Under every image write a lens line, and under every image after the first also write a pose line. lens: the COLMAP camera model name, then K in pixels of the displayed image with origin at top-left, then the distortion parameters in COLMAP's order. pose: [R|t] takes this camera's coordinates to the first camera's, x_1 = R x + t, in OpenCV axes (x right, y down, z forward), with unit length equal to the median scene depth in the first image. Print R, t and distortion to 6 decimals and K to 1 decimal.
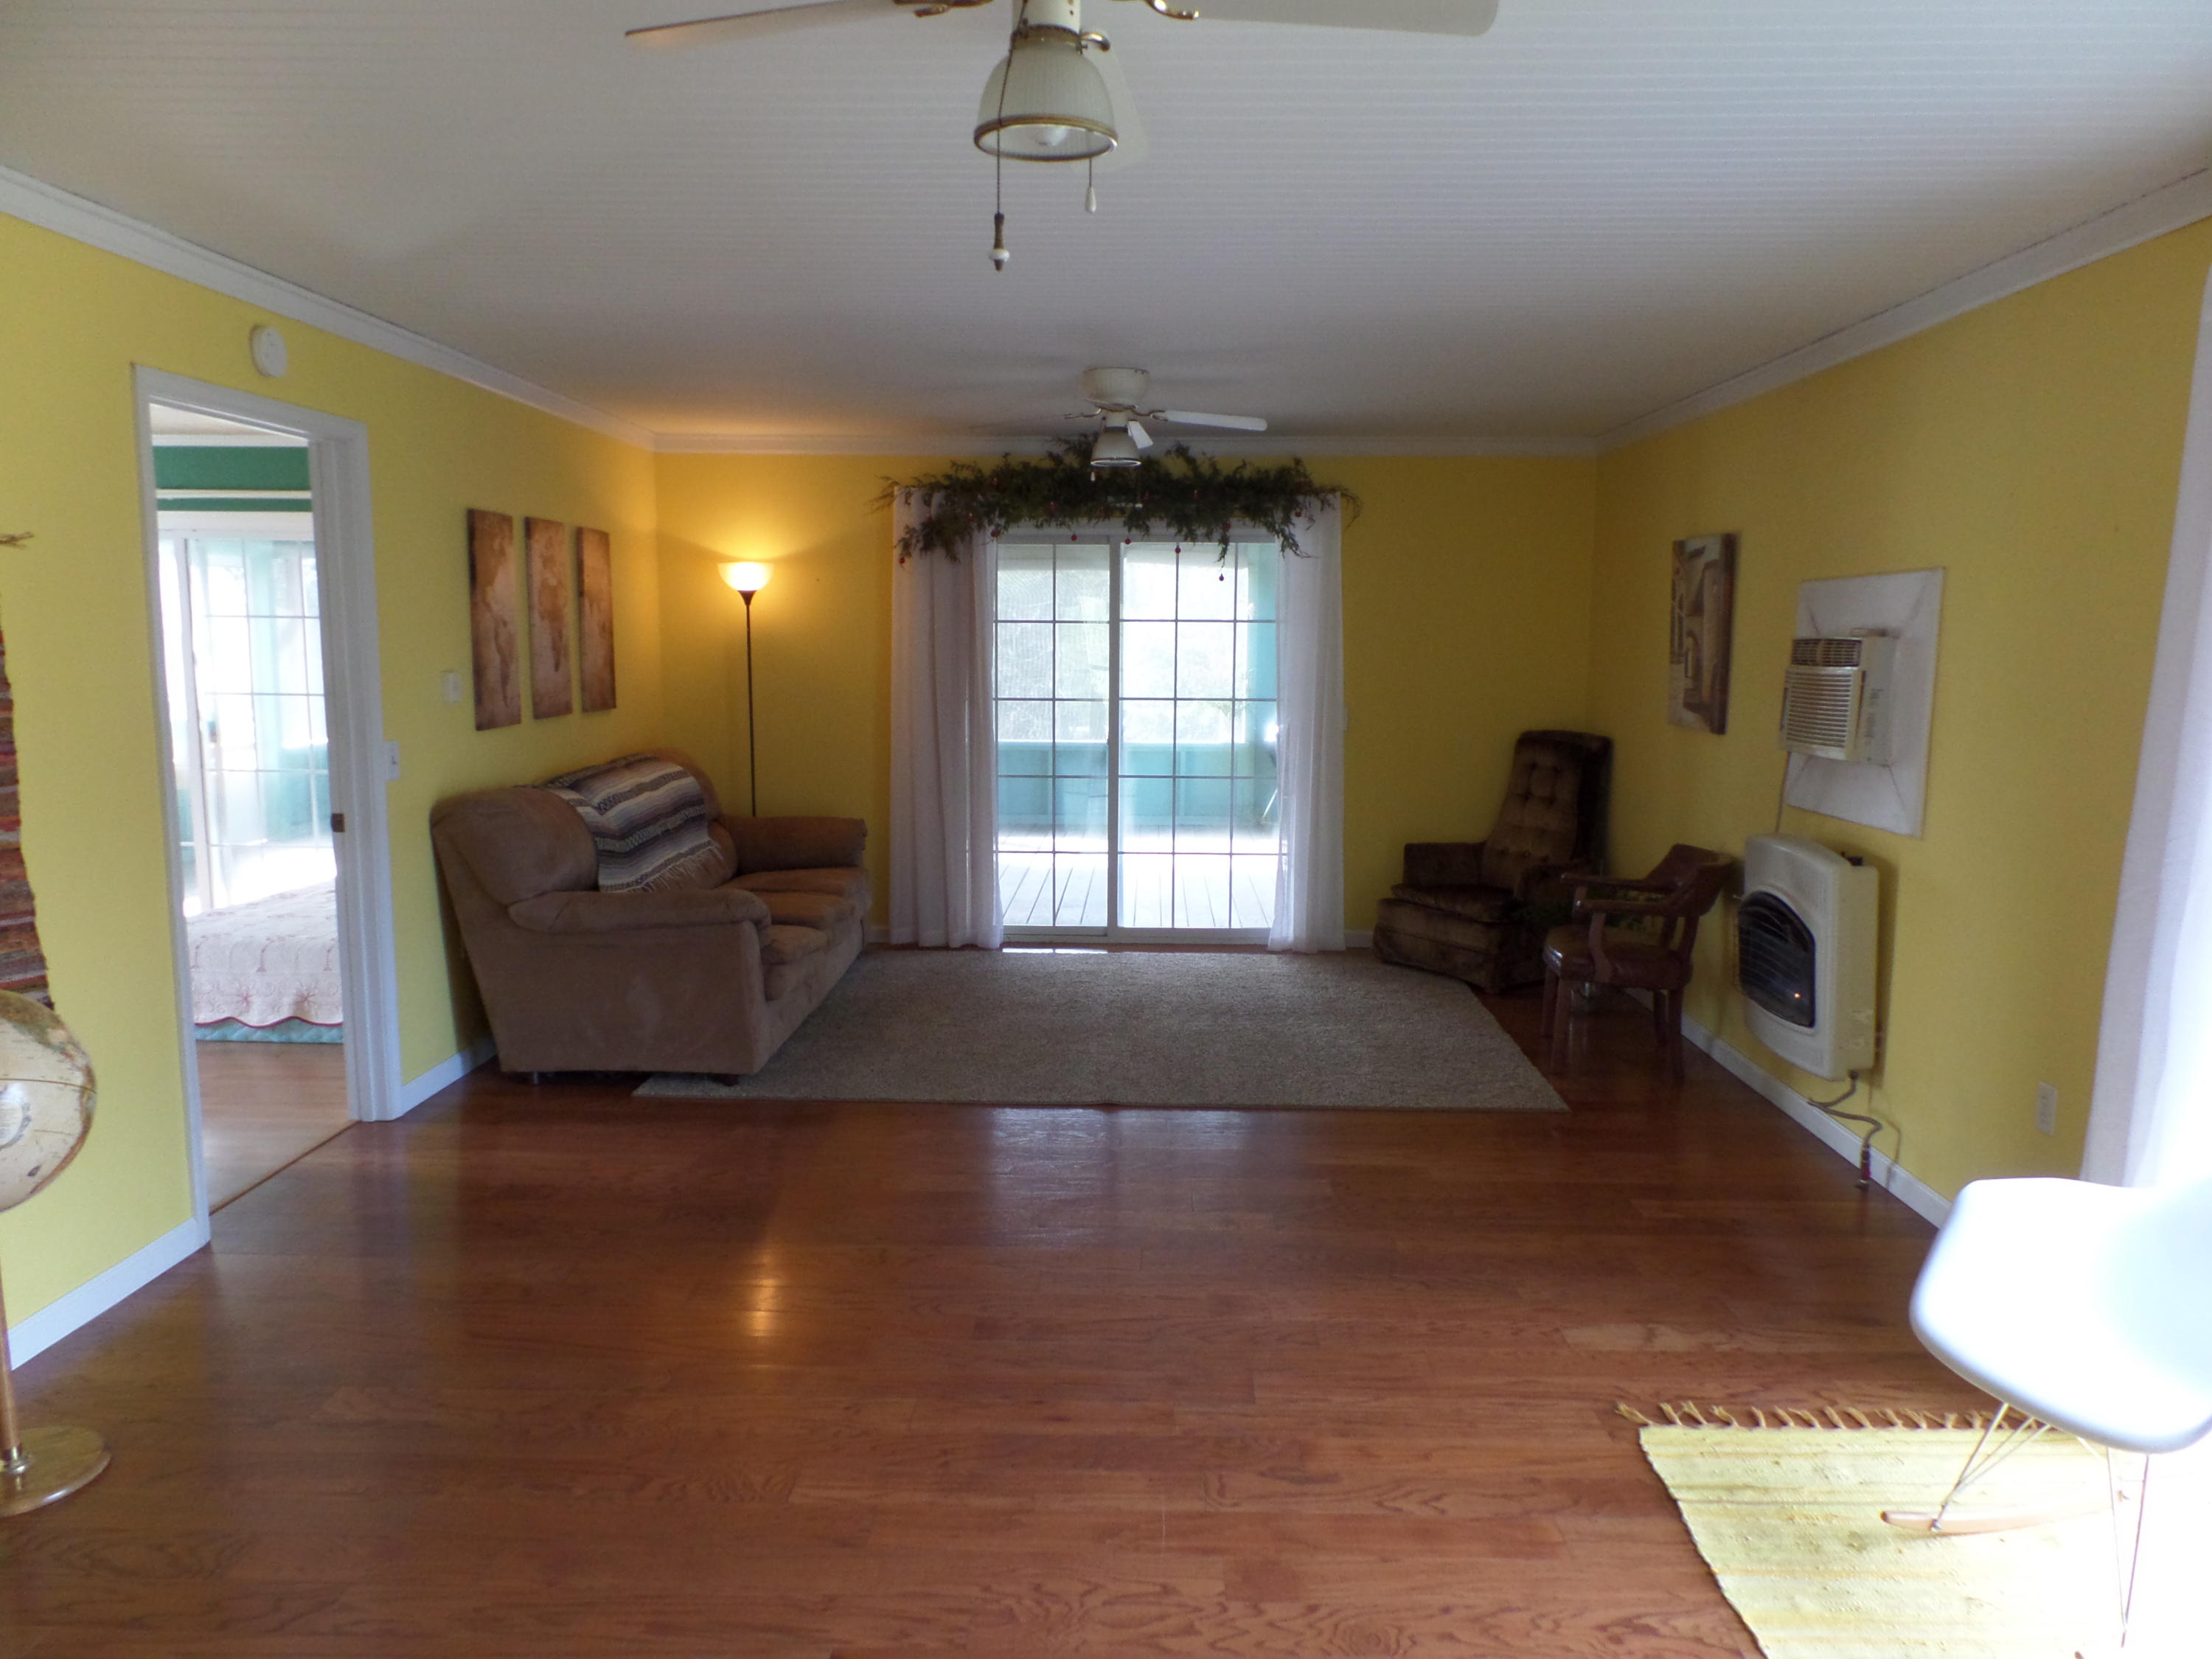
lens RADIAL K [[1517.0, 0, 1107.3], [0, 1517.0, 842.4], [0, 0, 1]] dist [-0.001710, 0.003997]
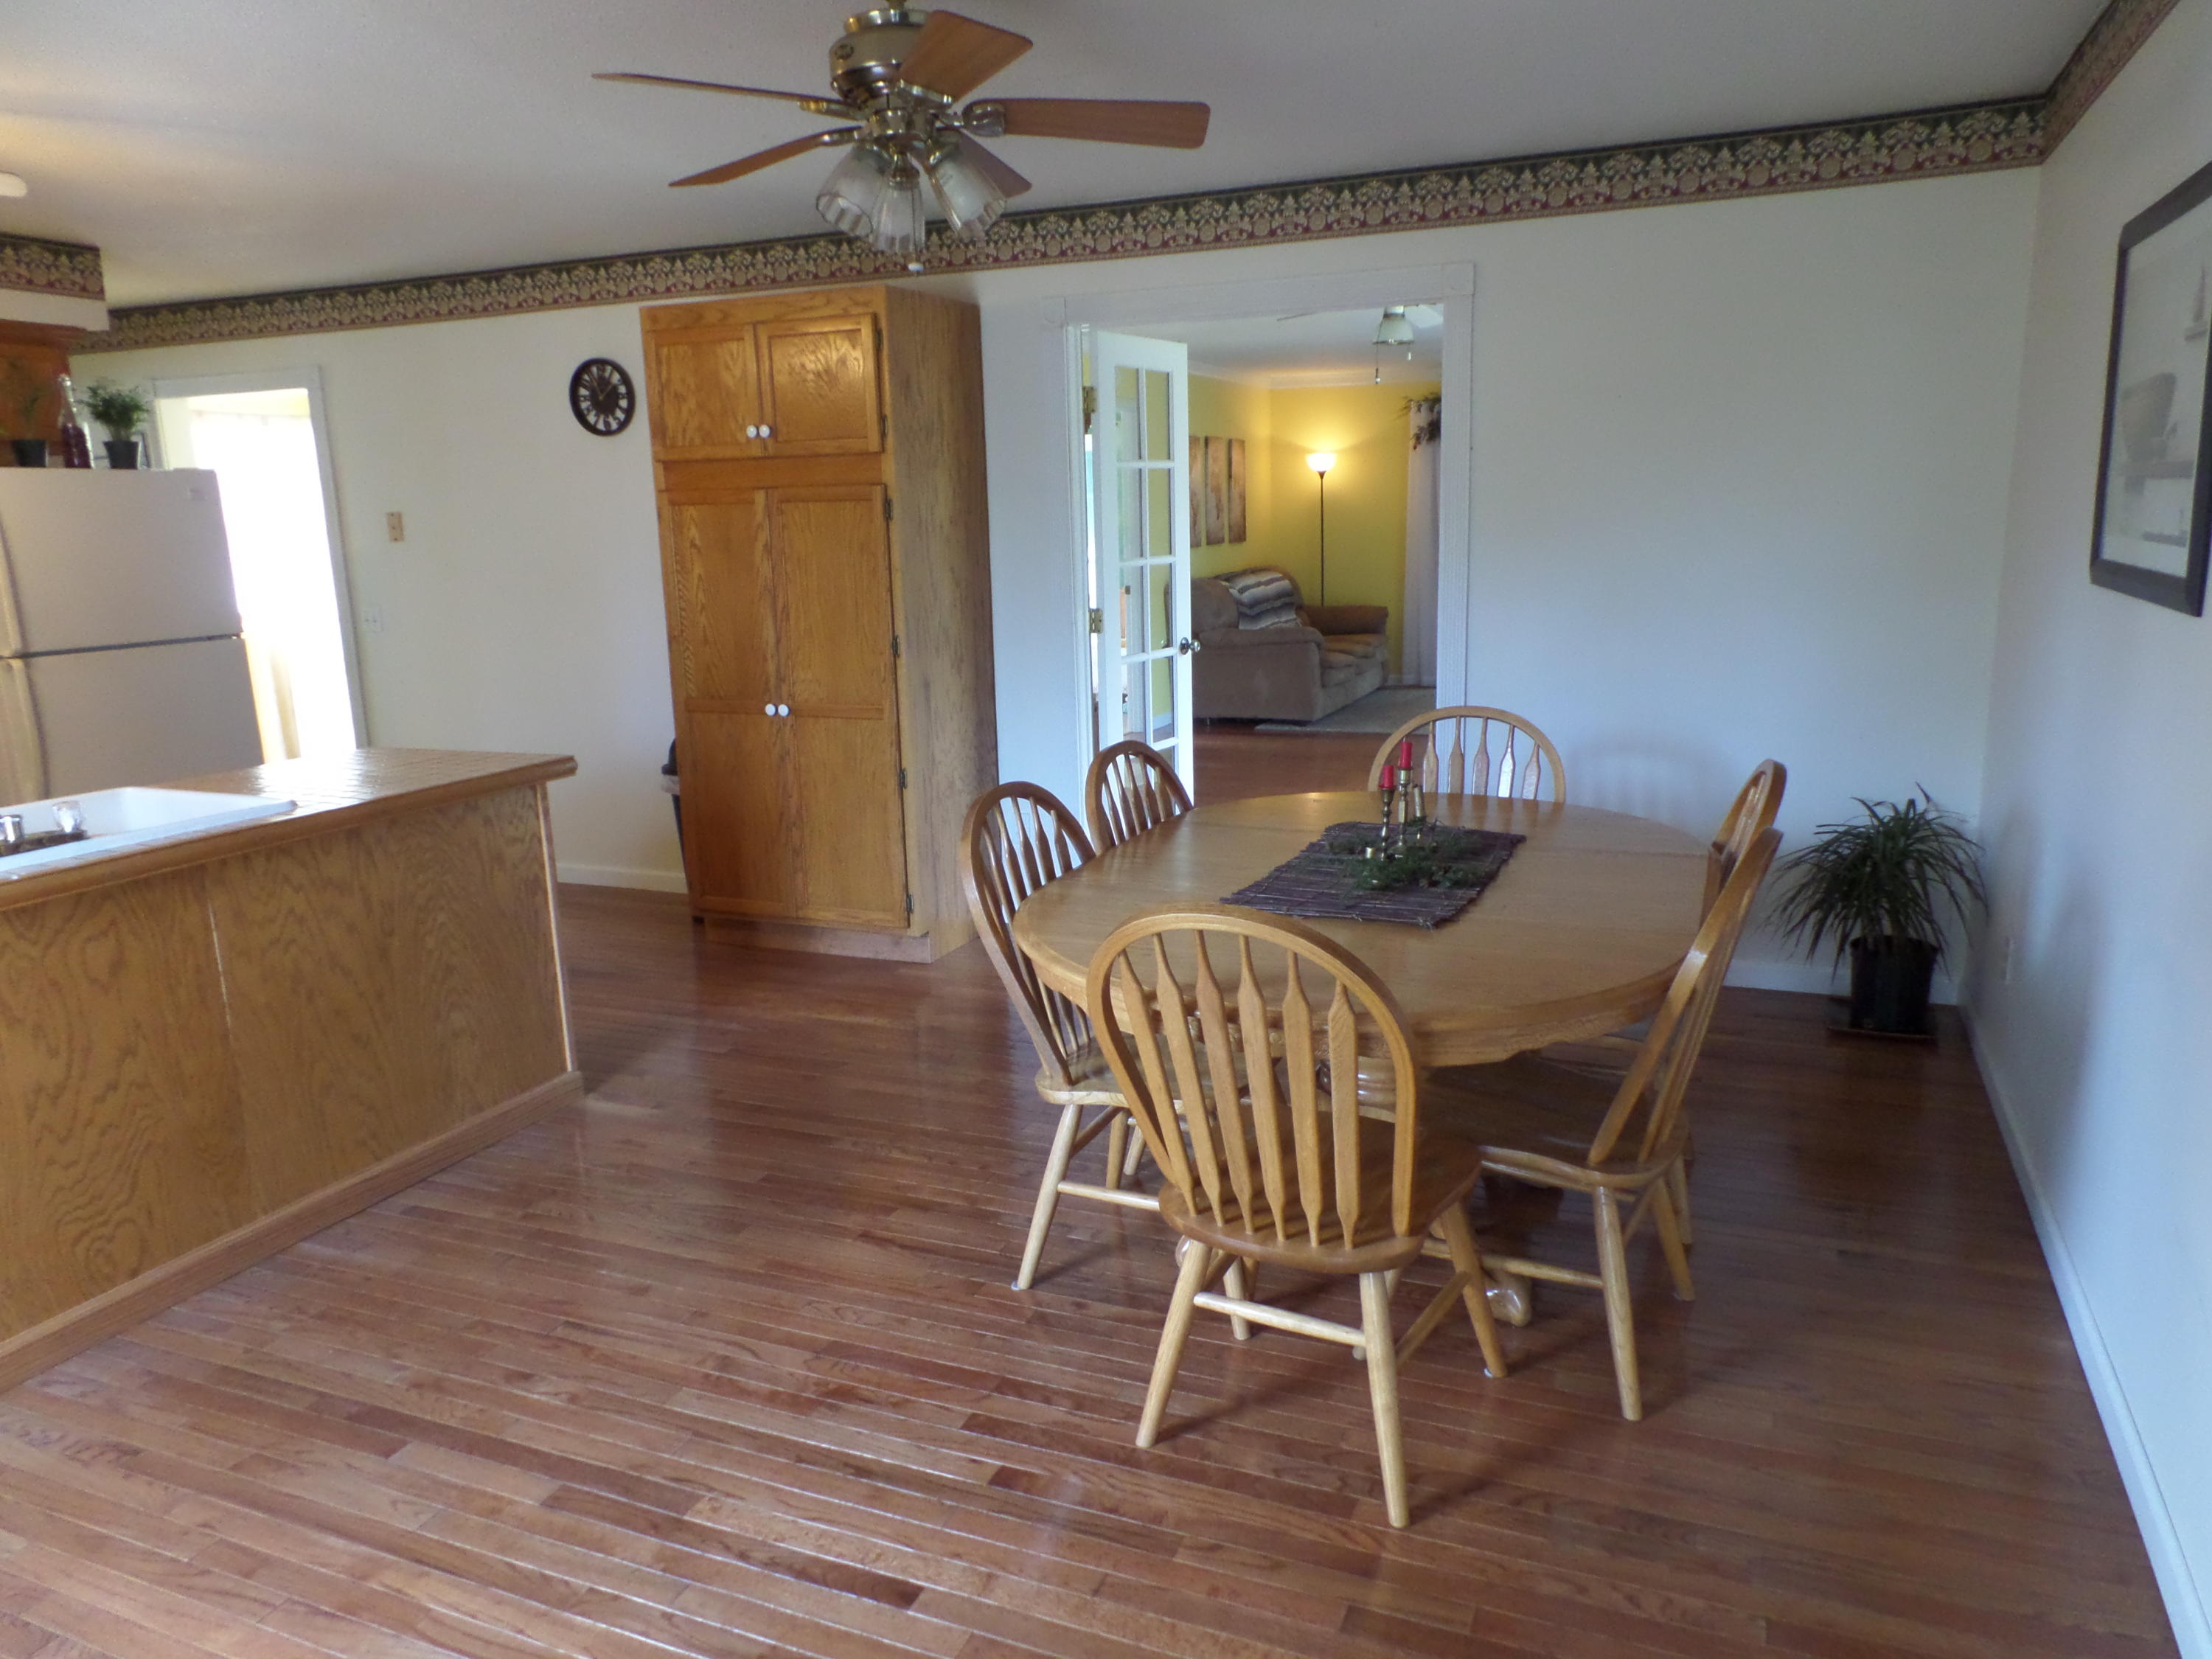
lens RADIAL K [[1517.0, 0, 1110.7], [0, 1517.0, 828.7], [0, 0, 1]] dist [-0.001710, 0.003997]
pose [[0.928343, 0.045362, -0.368947, 0.208493], [-0.016241, 0.996528, 0.081656, 0.109893], [0.371370, -0.069813, 0.925857, -0.762360]]
